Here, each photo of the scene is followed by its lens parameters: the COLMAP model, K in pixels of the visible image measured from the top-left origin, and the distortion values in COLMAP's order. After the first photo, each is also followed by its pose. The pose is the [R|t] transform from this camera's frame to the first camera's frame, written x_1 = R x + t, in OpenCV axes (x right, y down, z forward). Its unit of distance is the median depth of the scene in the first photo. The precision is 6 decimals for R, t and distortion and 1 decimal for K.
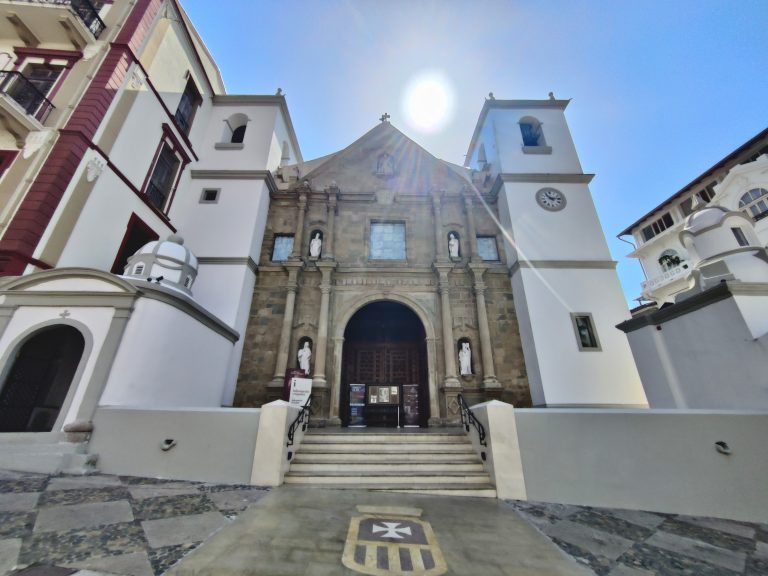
lens RADIAL K [[322.3, 0, 384.0], [0, 322.3, 288.0], [0, 0, 1]] dist [0.023809, -0.000051]
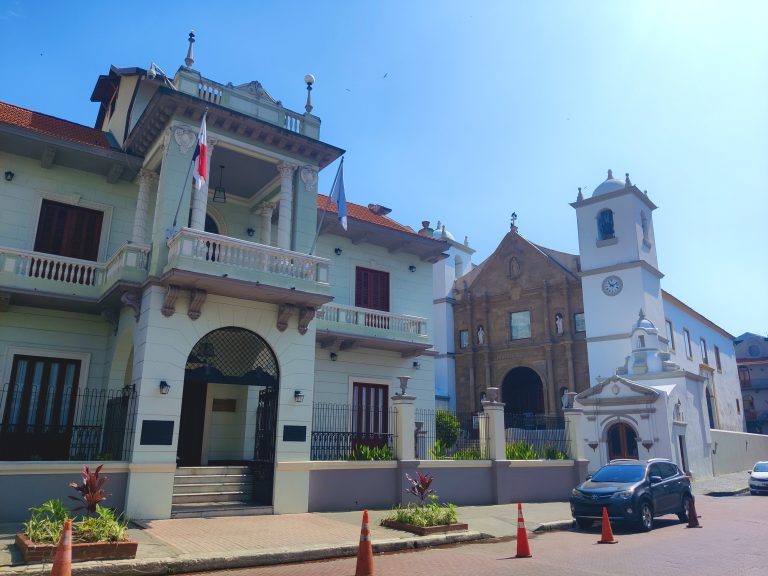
lens RADIAL K [[583.6, 0, 384.0], [0, 583.6, 288.0], [0, 0, 1]] dist [0.047364, -0.005593]
pose [[0.743489, -0.175263, -0.645374, 1.418484], [0.267328, 0.962479, 0.046591, -0.644909], [0.612993, -0.207166, 0.762445, -1.576900]]
